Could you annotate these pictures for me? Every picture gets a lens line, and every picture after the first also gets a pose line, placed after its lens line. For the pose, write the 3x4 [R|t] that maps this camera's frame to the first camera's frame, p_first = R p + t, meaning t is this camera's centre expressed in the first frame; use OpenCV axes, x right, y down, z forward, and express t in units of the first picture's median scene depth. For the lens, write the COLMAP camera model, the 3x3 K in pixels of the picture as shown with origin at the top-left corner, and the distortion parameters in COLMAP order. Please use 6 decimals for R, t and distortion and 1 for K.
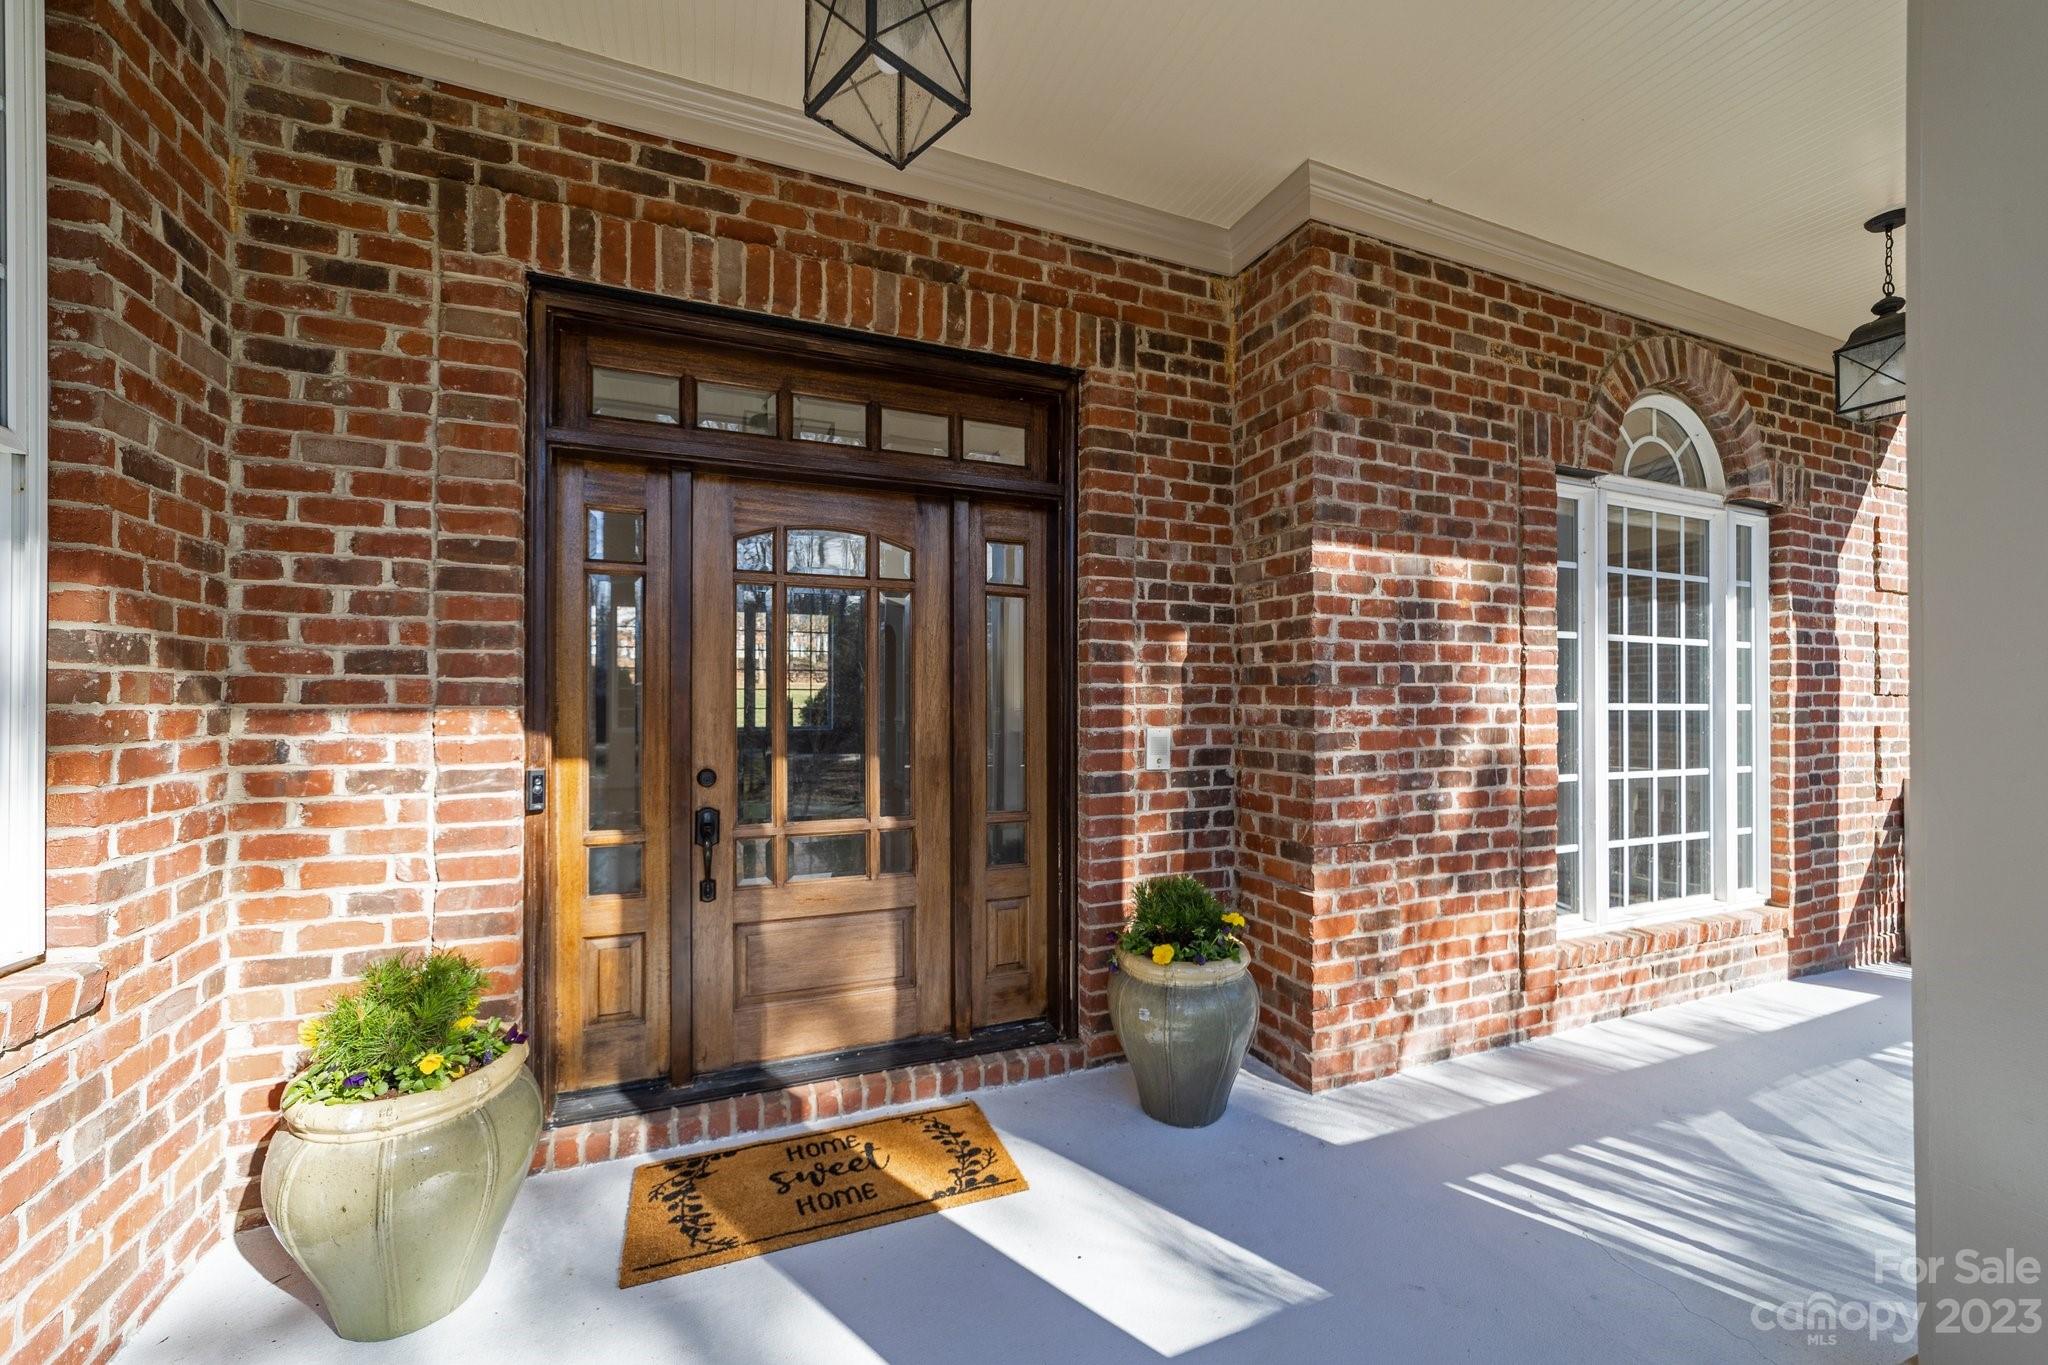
lens RADIAL K [[718.5, 0, 1014.1], [0, 718.5, 690.2], [0, 0, 1]] dist [-0.016998, 0.006438]
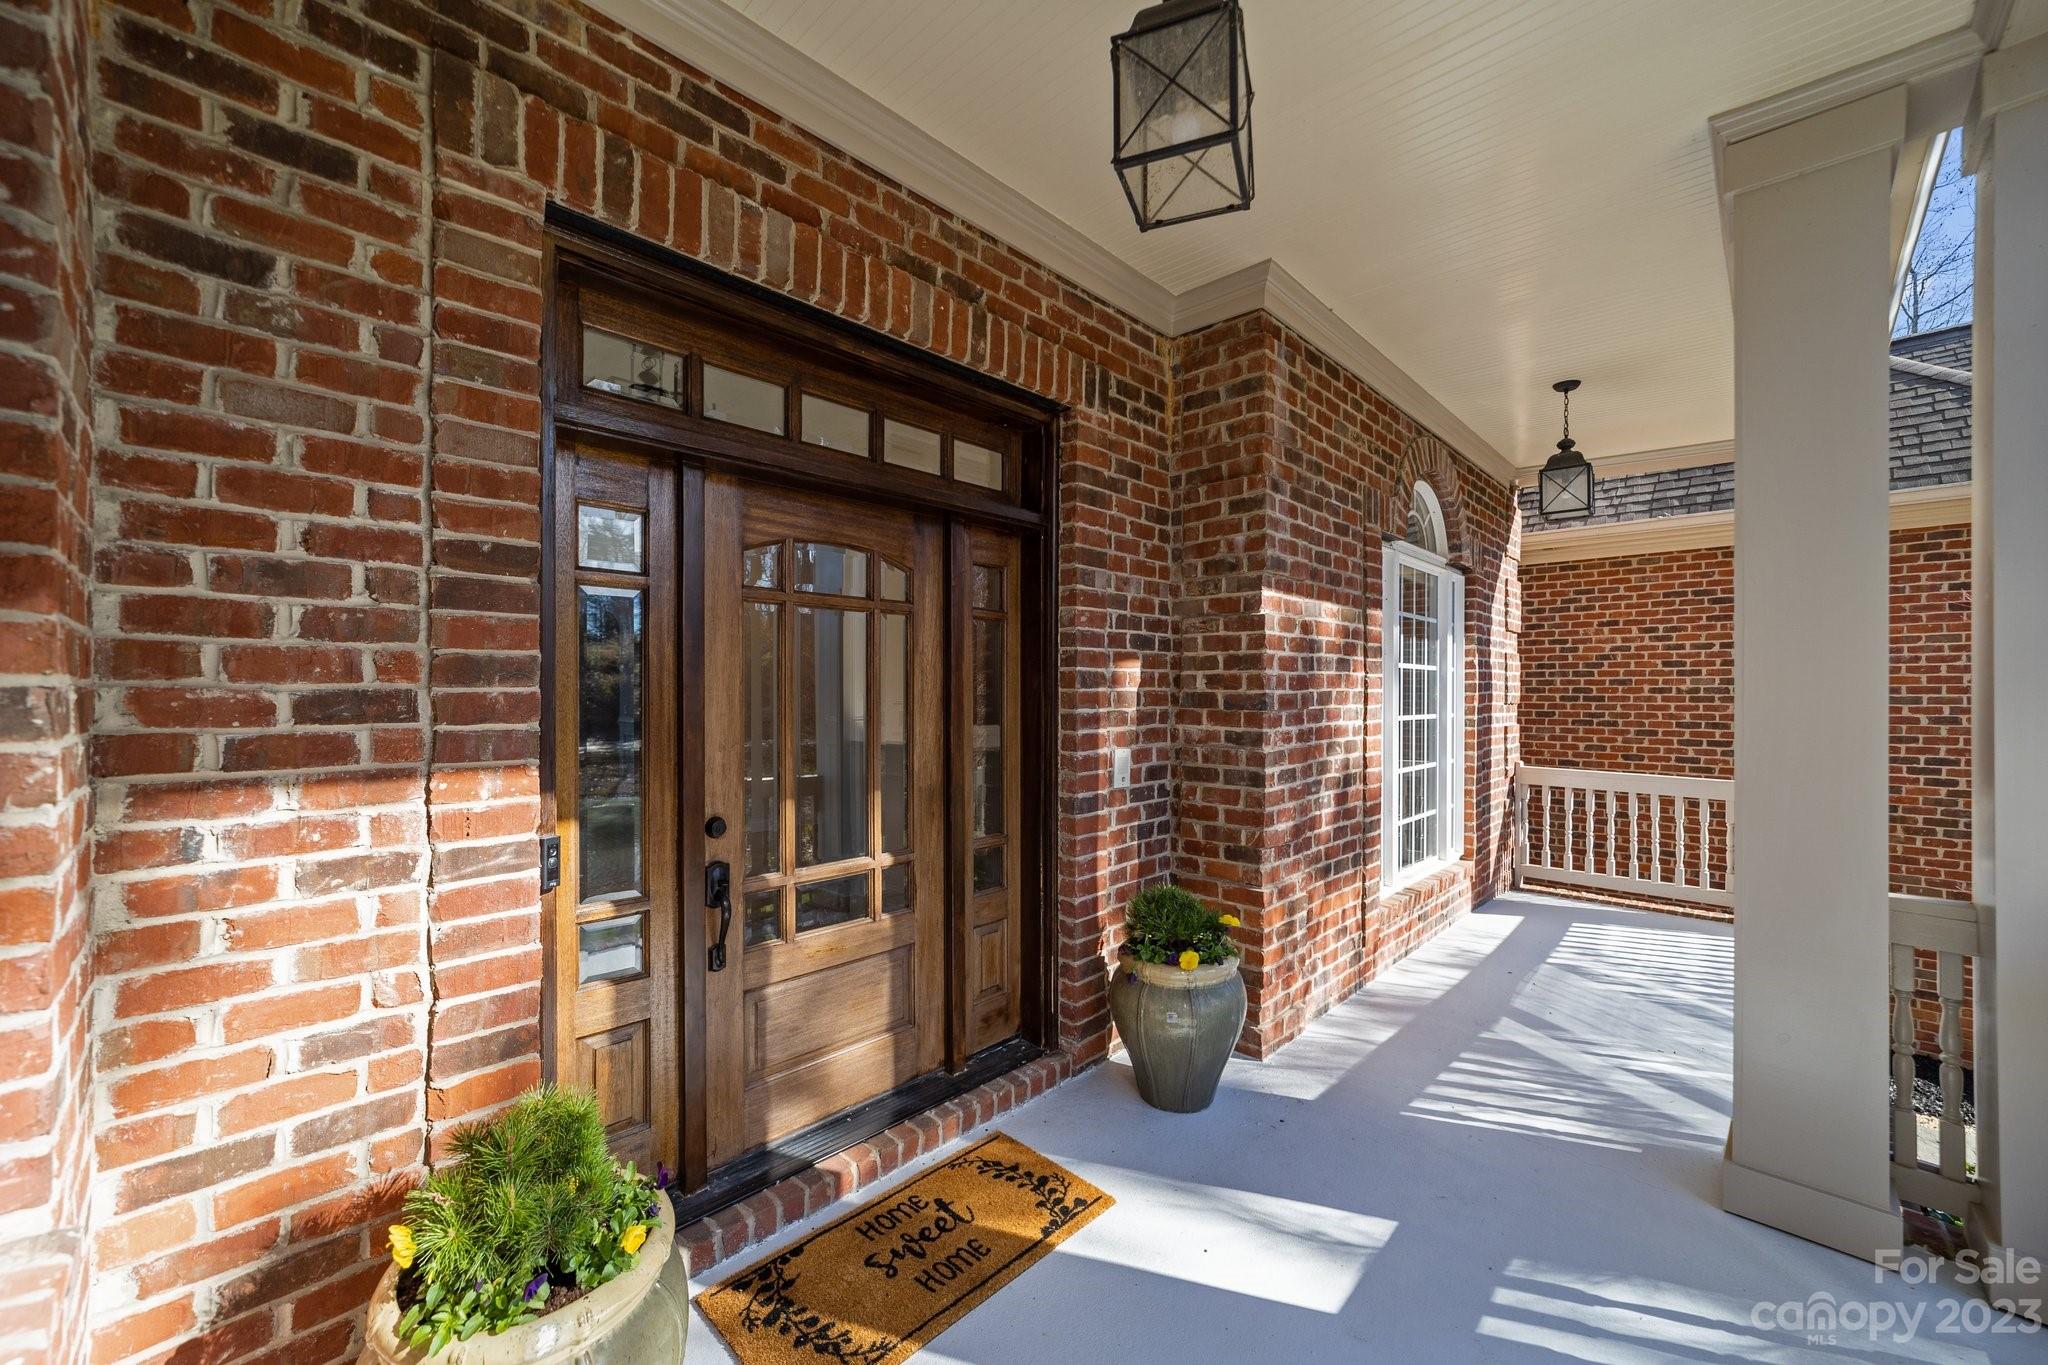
lens RADIAL K [[718.5, 0, 1014.1], [0, 718.5, 690.2], [0, 0, 1]] dist [-0.016998, 0.006438]
pose [[0.929551, 0.001812, 0.368690, -0.403031], [-0.004703, 0.999965, 0.006944, -0.048683], [-0.368665, -0.008189, 0.929526, 0.068356]]
